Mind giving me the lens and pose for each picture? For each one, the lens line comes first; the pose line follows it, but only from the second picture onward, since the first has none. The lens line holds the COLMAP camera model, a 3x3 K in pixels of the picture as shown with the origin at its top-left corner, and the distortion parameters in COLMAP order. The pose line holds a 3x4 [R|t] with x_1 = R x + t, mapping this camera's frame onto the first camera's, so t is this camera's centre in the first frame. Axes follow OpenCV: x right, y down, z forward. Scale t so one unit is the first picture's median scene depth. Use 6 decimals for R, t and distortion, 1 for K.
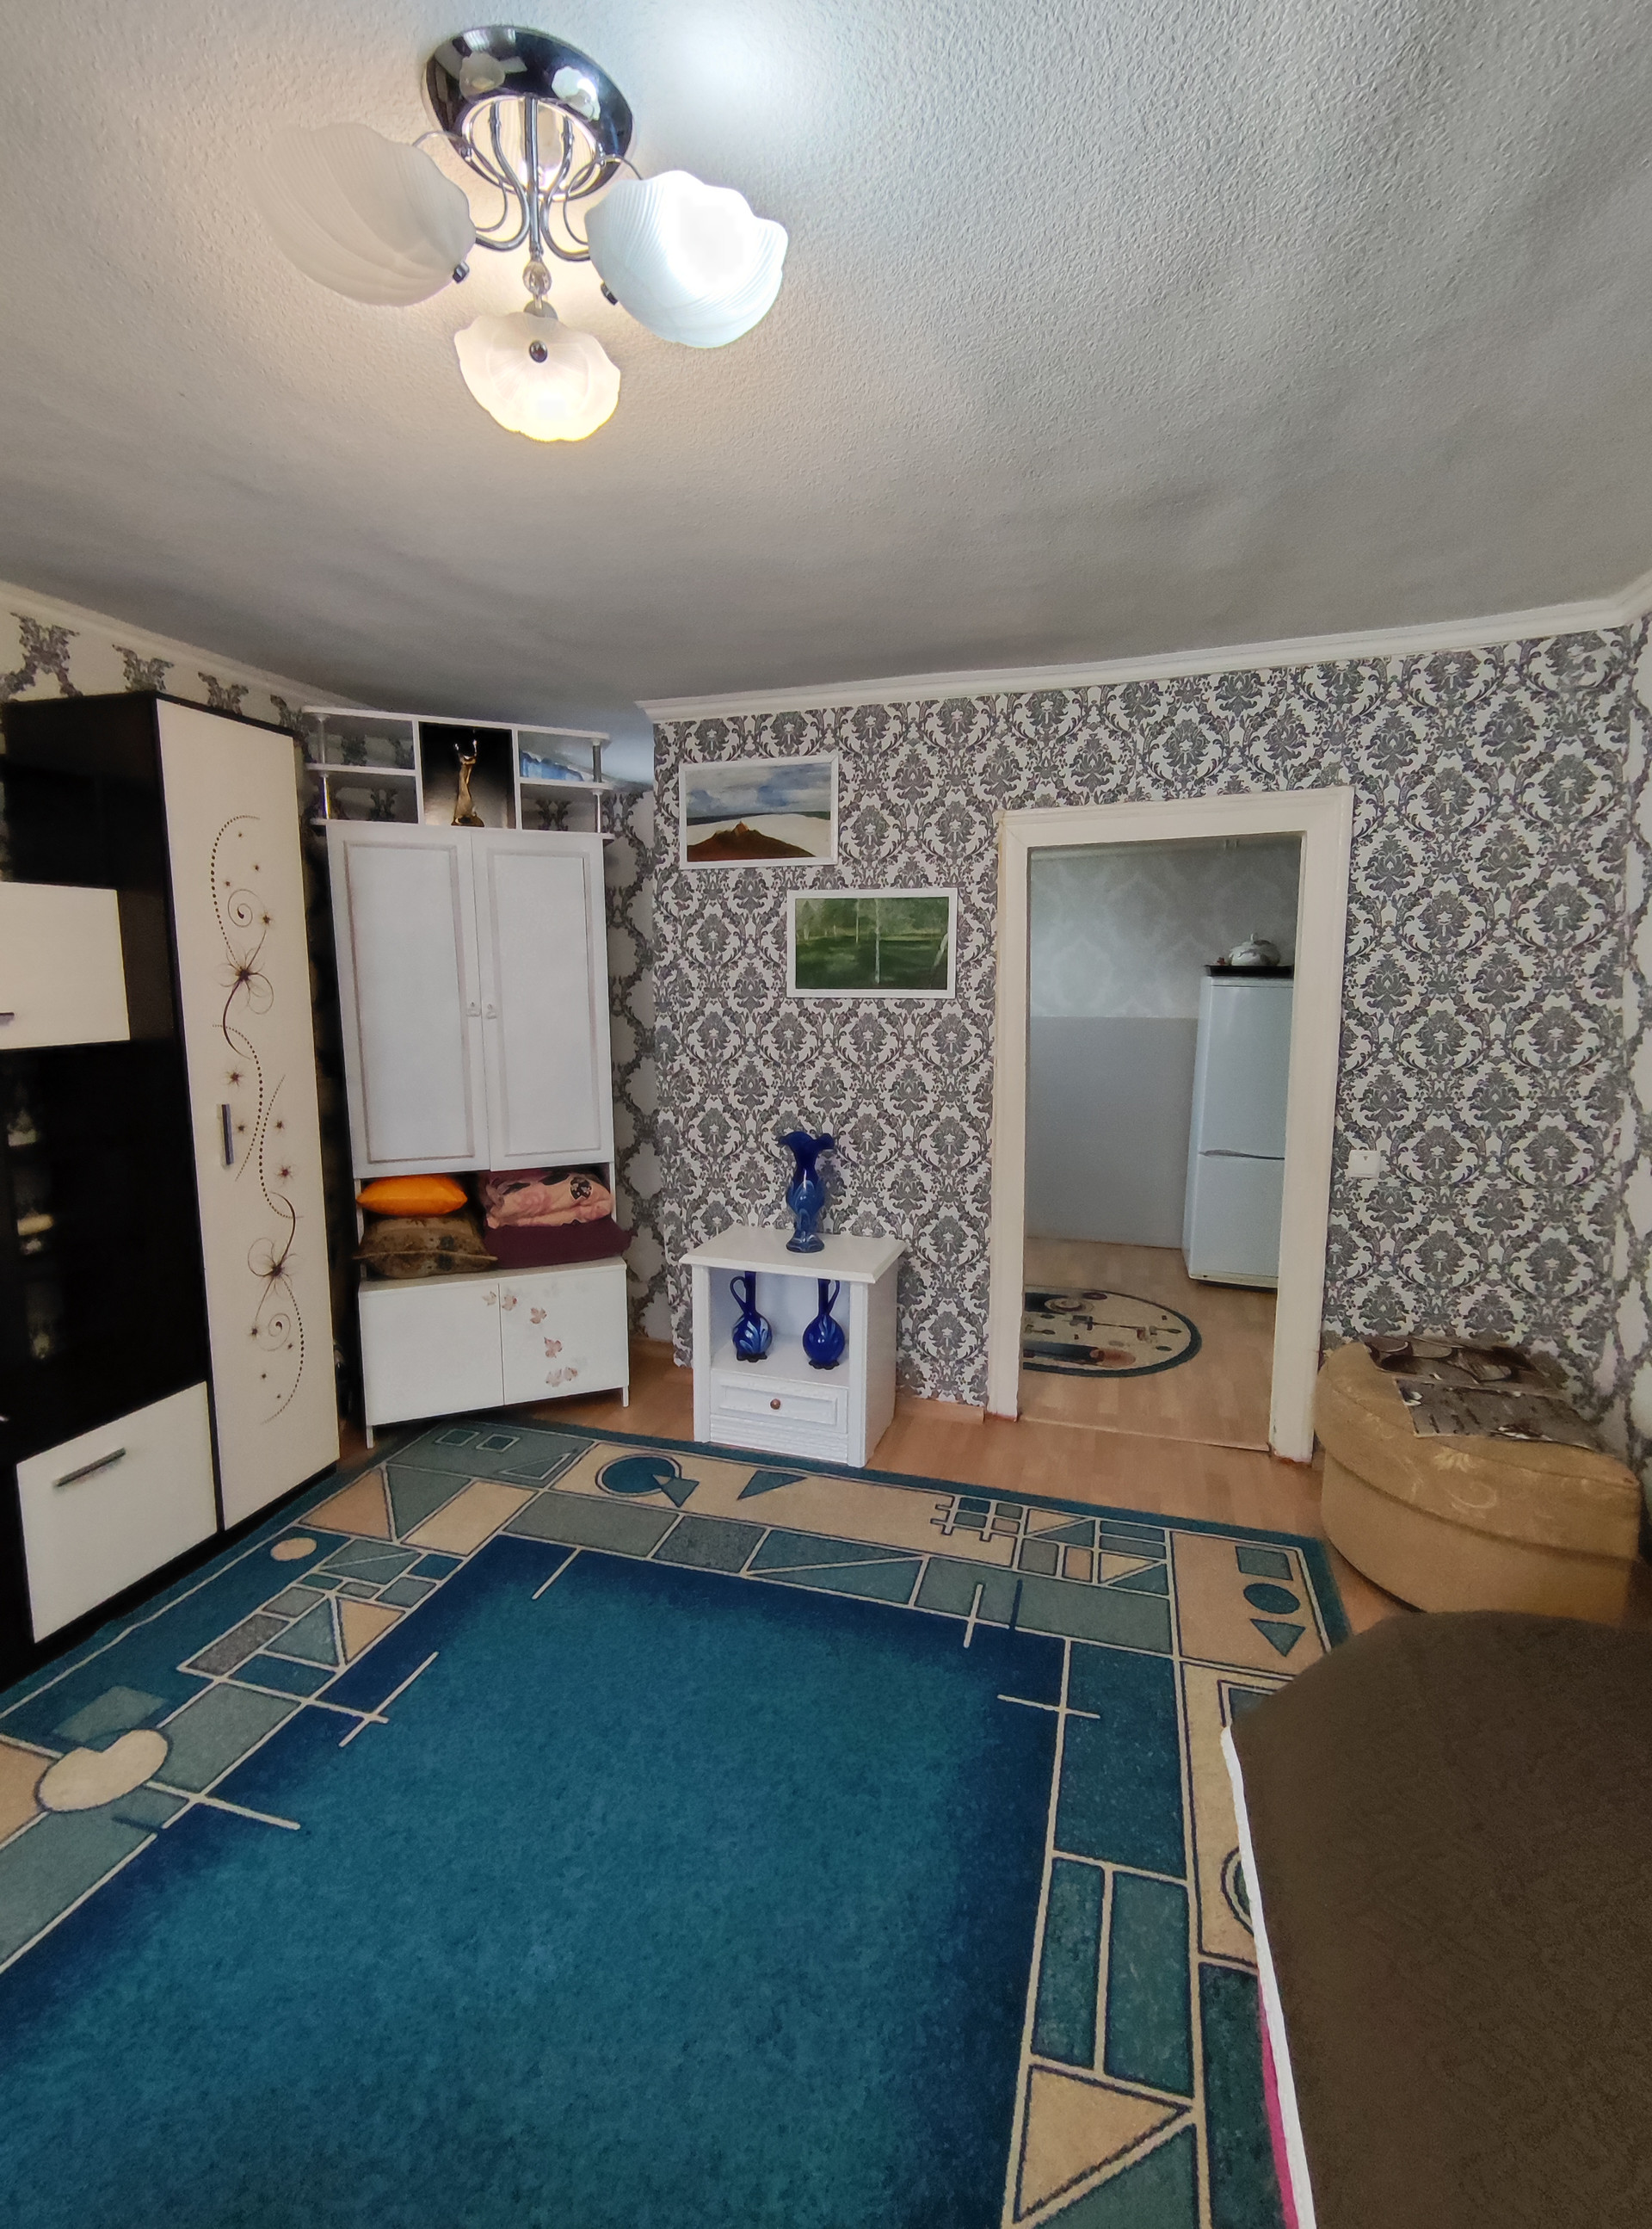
lens RADIAL K [[1022.9, 0, 825.0], [0, 1022.9, 1120.3], [0, 0, 1]] dist [0.013943, -0.008747]
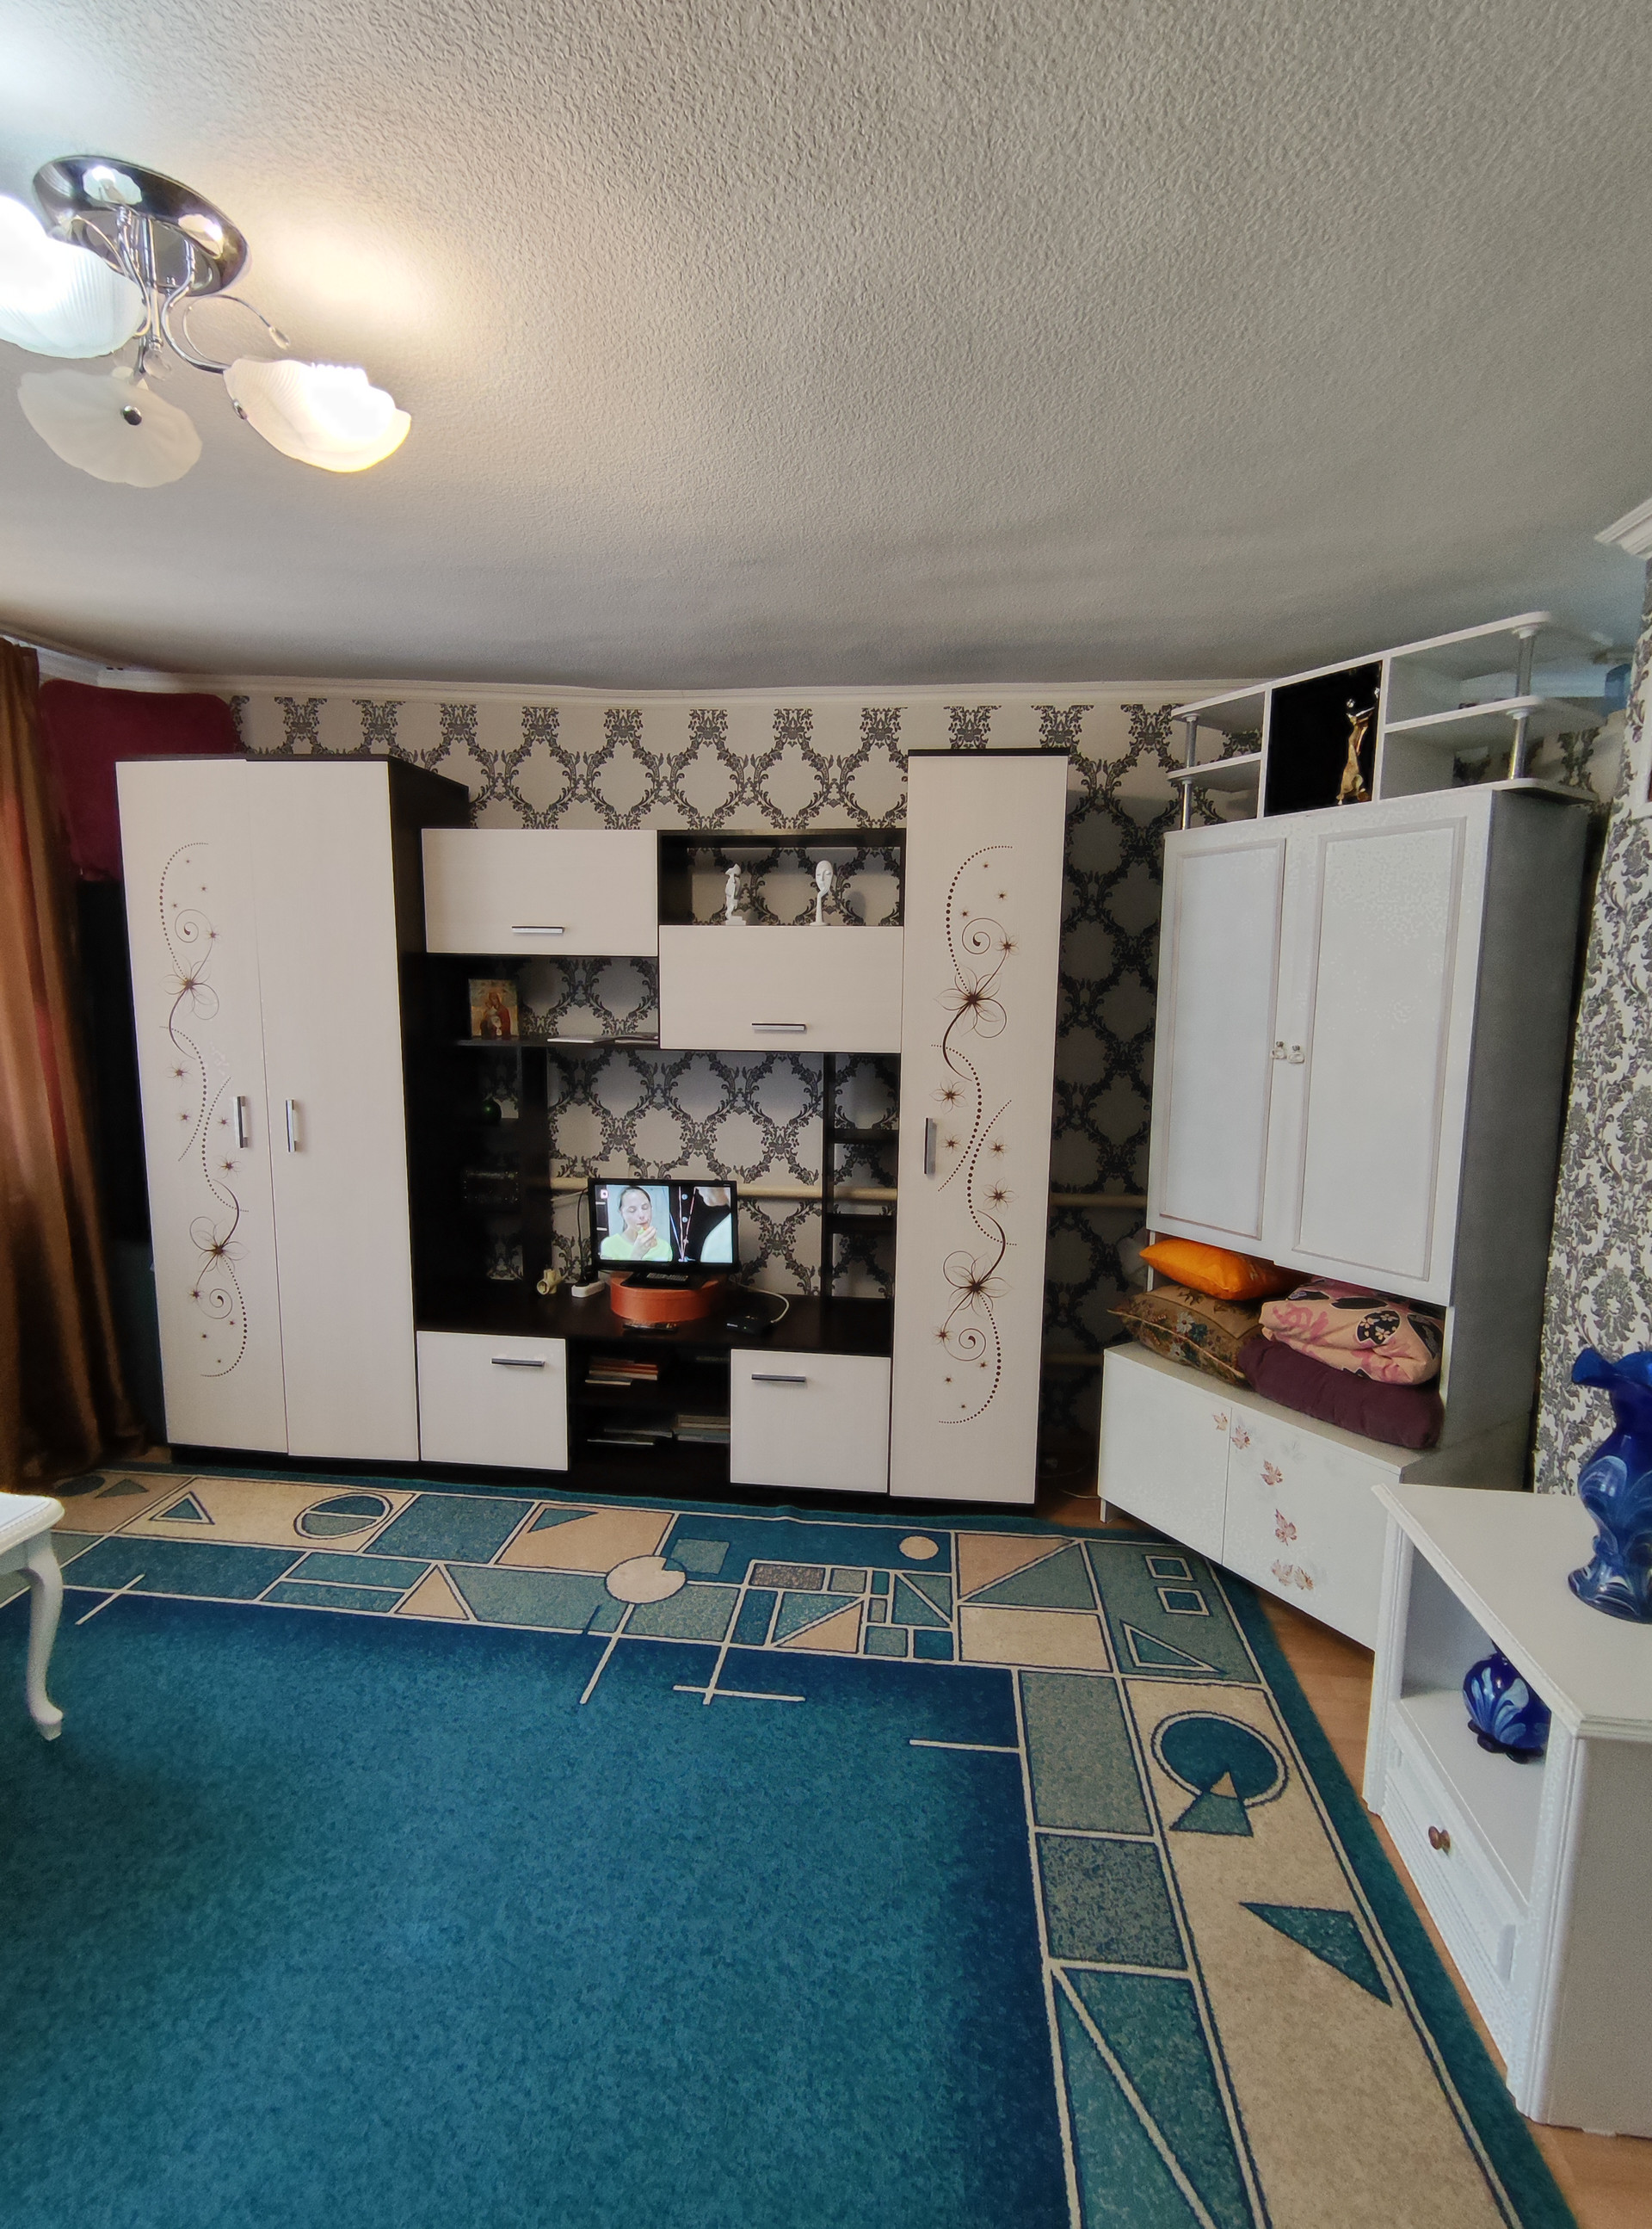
lens RADIAL K [[1017.7, 0, 832.5], [0, 1017.7, 1118.7], [0, 0, 1]] dist [0.013603, -0.006943]
pose [[0.179968, 0.125255, -0.975665, 0.397726], [-0.158720, 0.982561, 0.096863, -0.091530], [0.970783, 0.137425, 0.196710, 0.615029]]
